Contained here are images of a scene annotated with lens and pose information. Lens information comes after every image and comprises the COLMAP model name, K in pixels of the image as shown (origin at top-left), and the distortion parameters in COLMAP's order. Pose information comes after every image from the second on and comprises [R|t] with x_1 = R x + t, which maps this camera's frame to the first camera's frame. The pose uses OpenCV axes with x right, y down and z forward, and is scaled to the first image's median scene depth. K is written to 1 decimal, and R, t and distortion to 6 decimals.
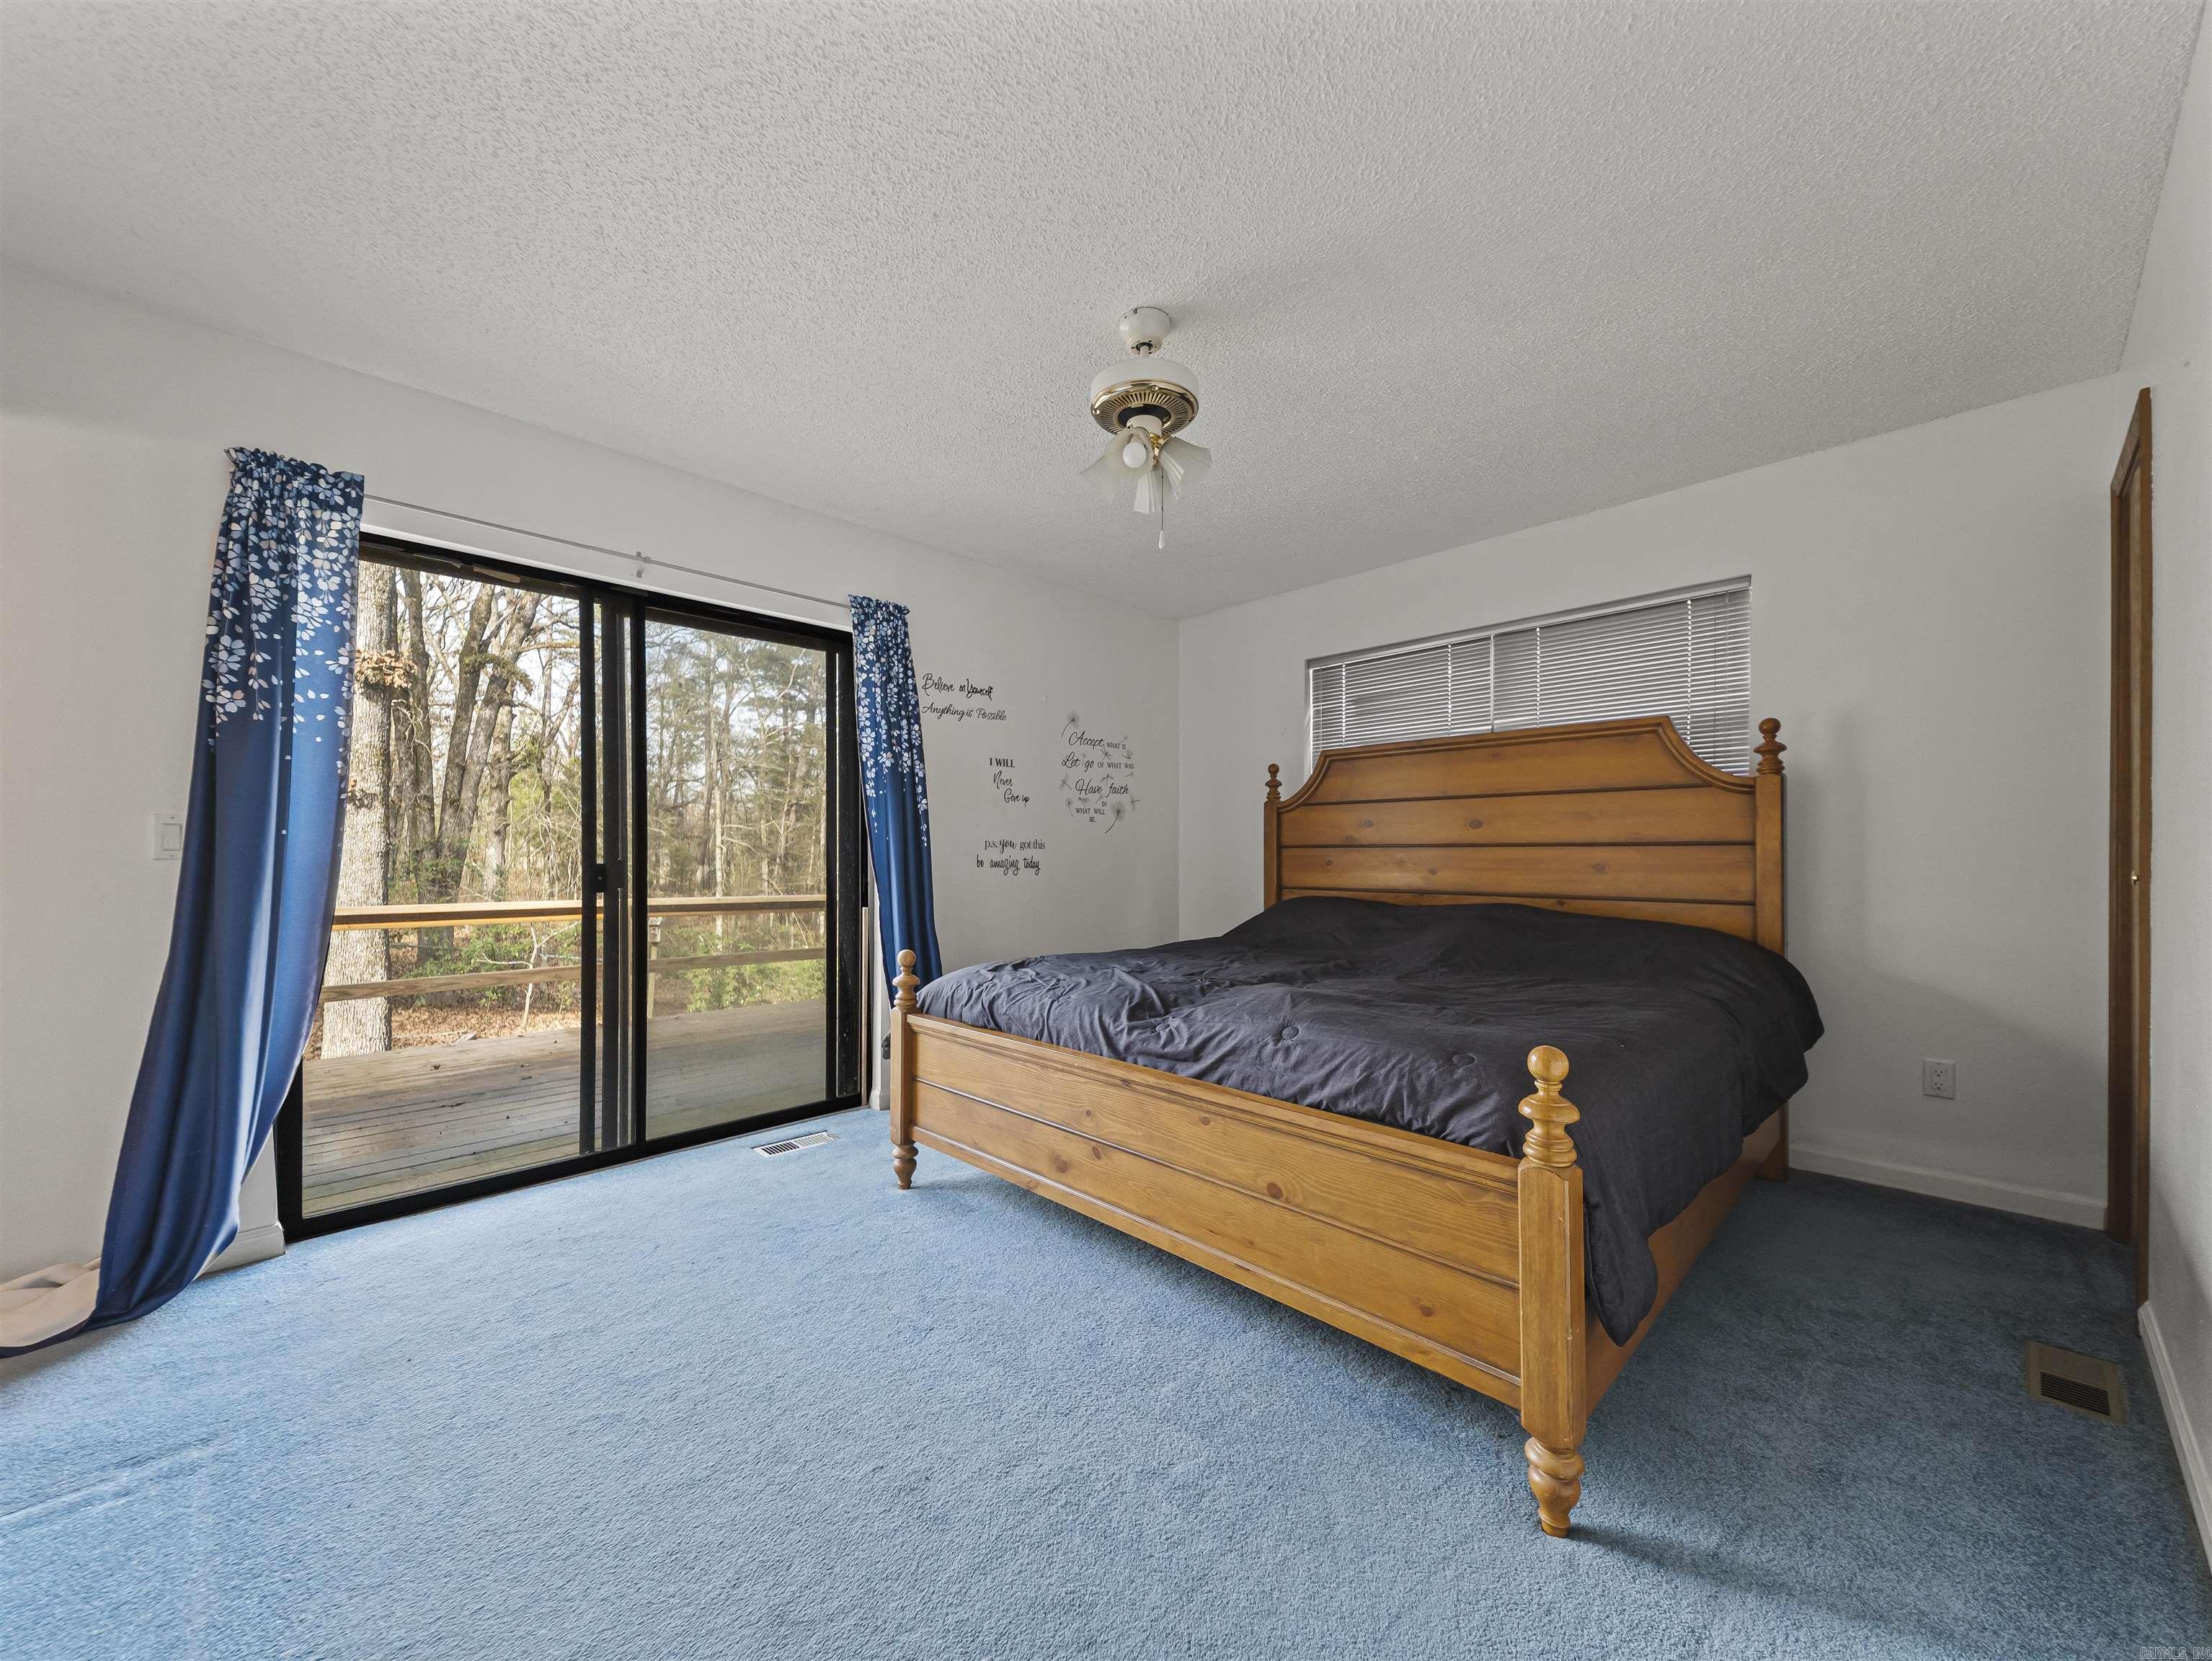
lens RADIAL K [[850.4, 0, 1108.8], [0, 850.4, 858.4], [0, 0, 1]] dist [0.024310, -0.020285]
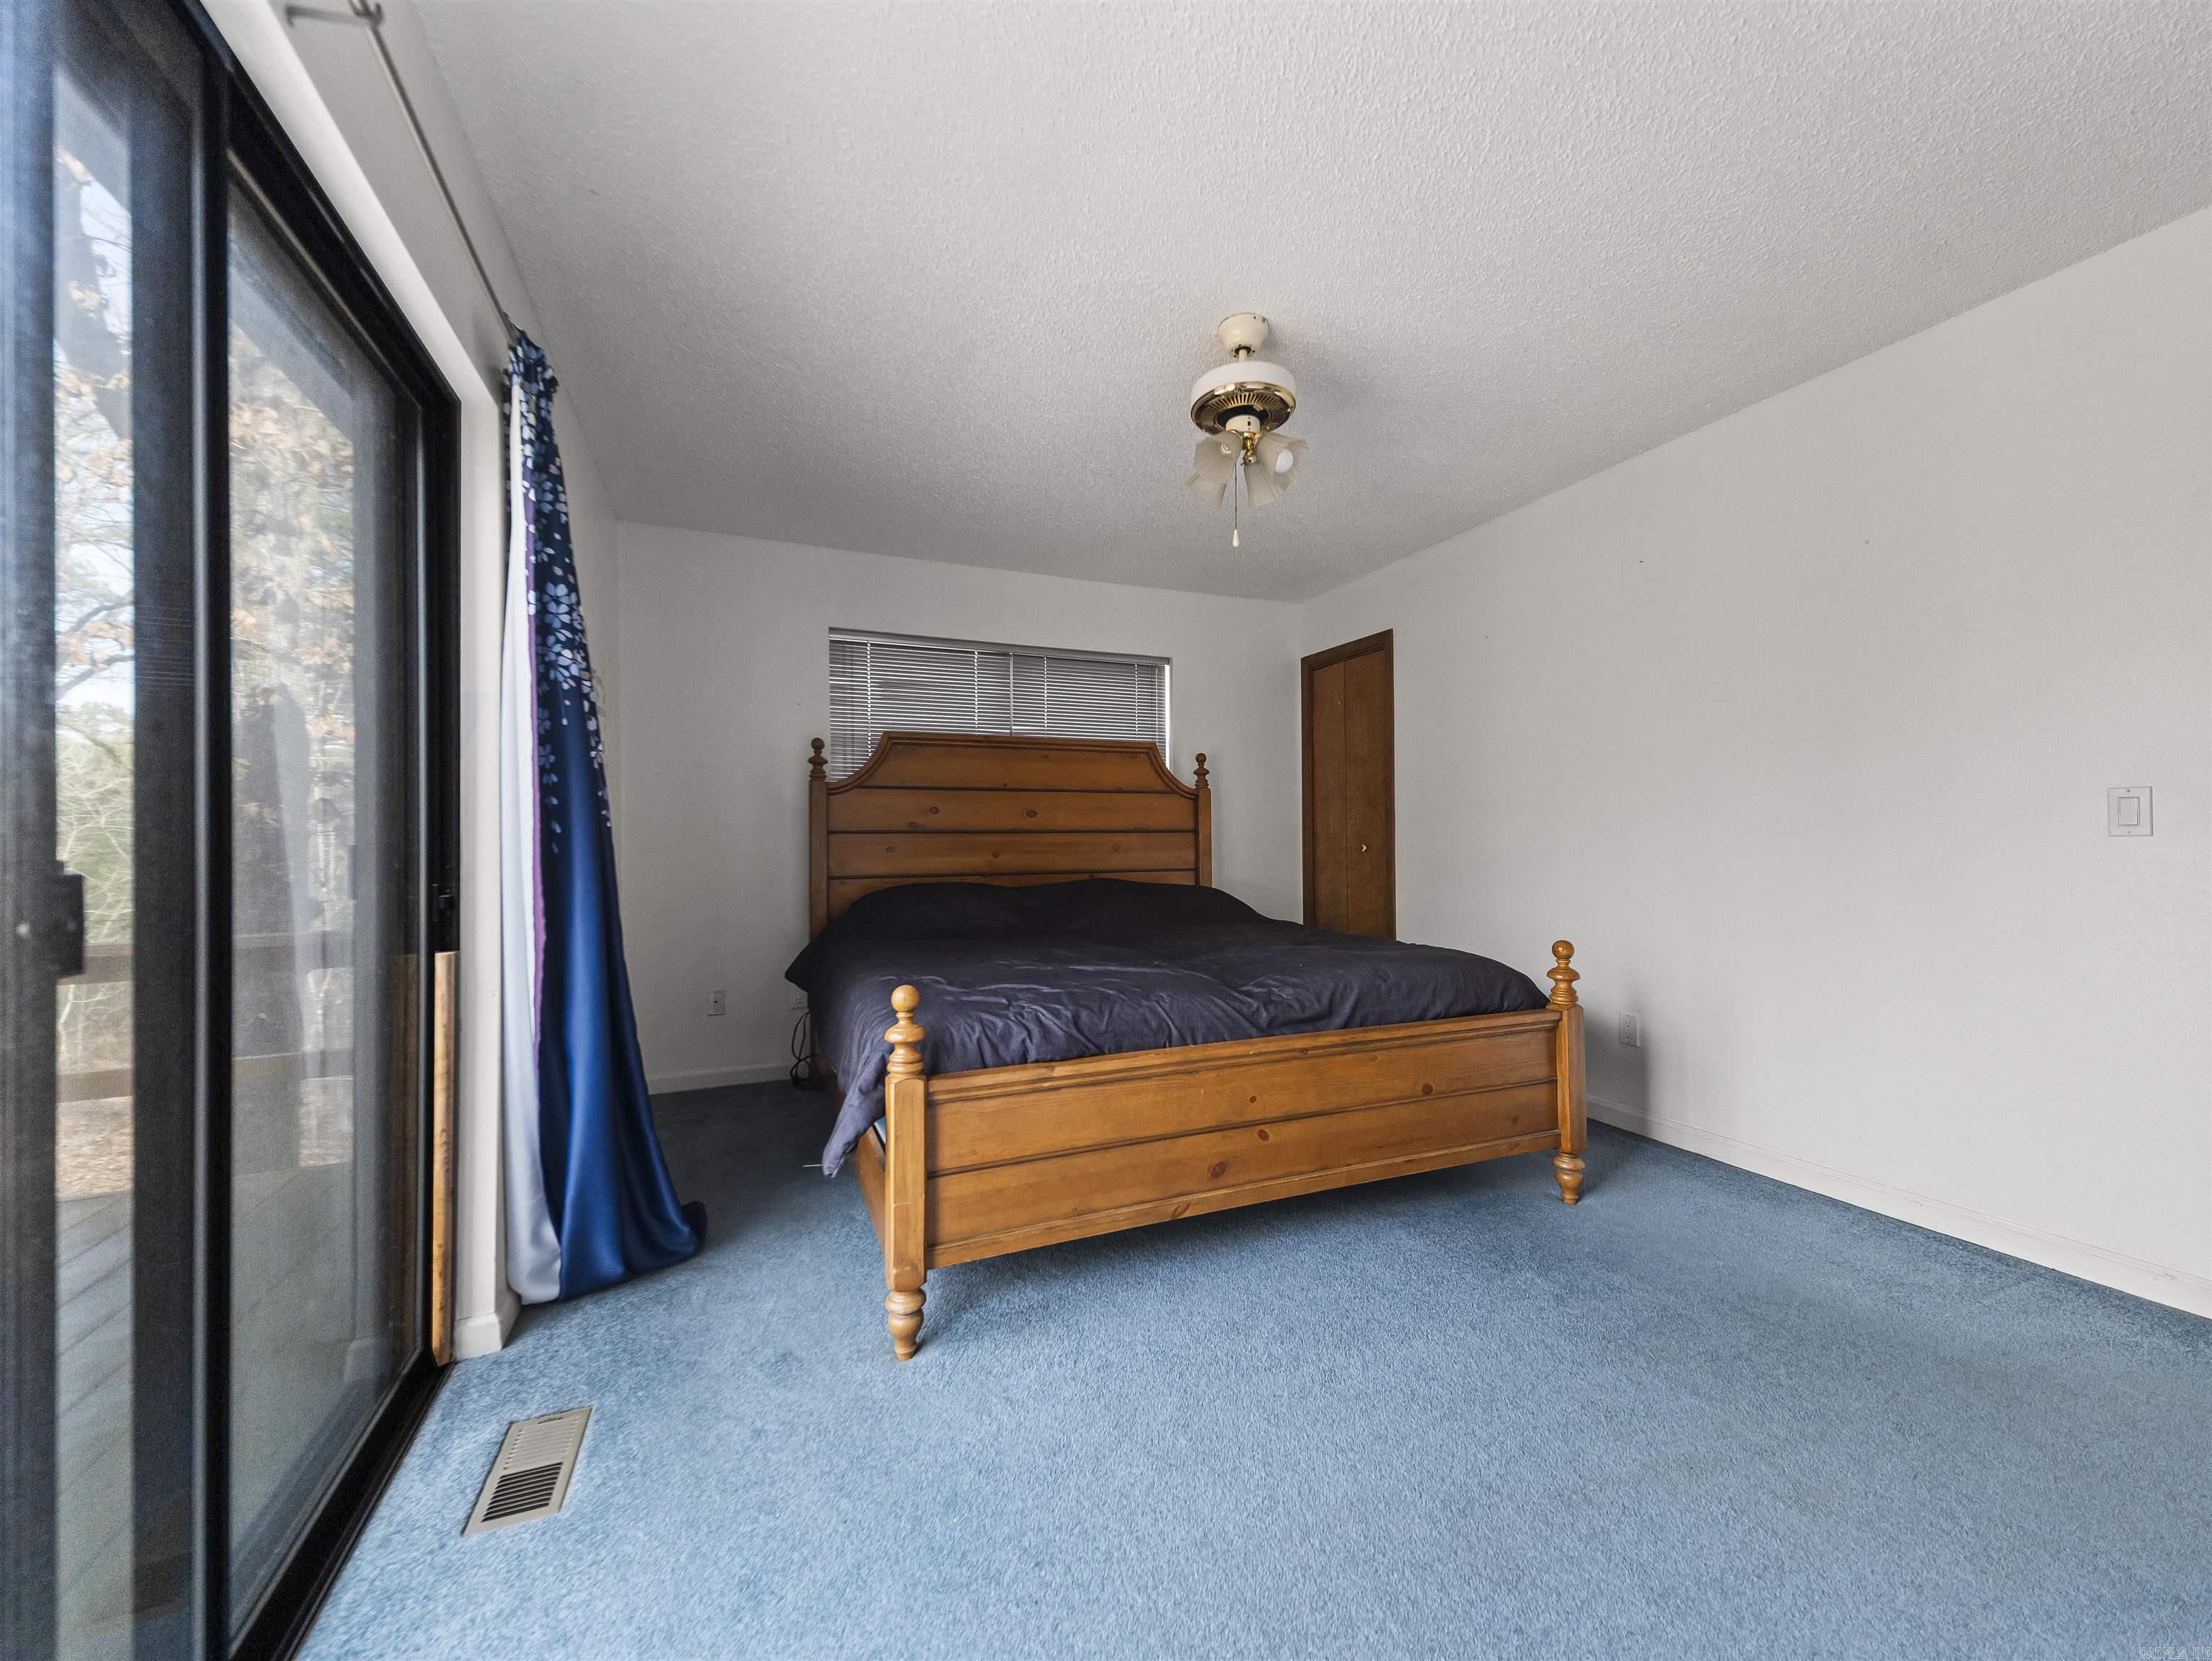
lens RADIAL K [[851.7, 0, 1078.7], [0, 851.7, 827.8], [0, 0, 1]] dist [0.050227, -0.020850]
pose [[0.376155, 0.010282, 0.926500, -0.759760], [0.009848, 0.999838, -0.015094, -0.002633], [-0.926504, 0.014802, 0.375993, 0.597840]]
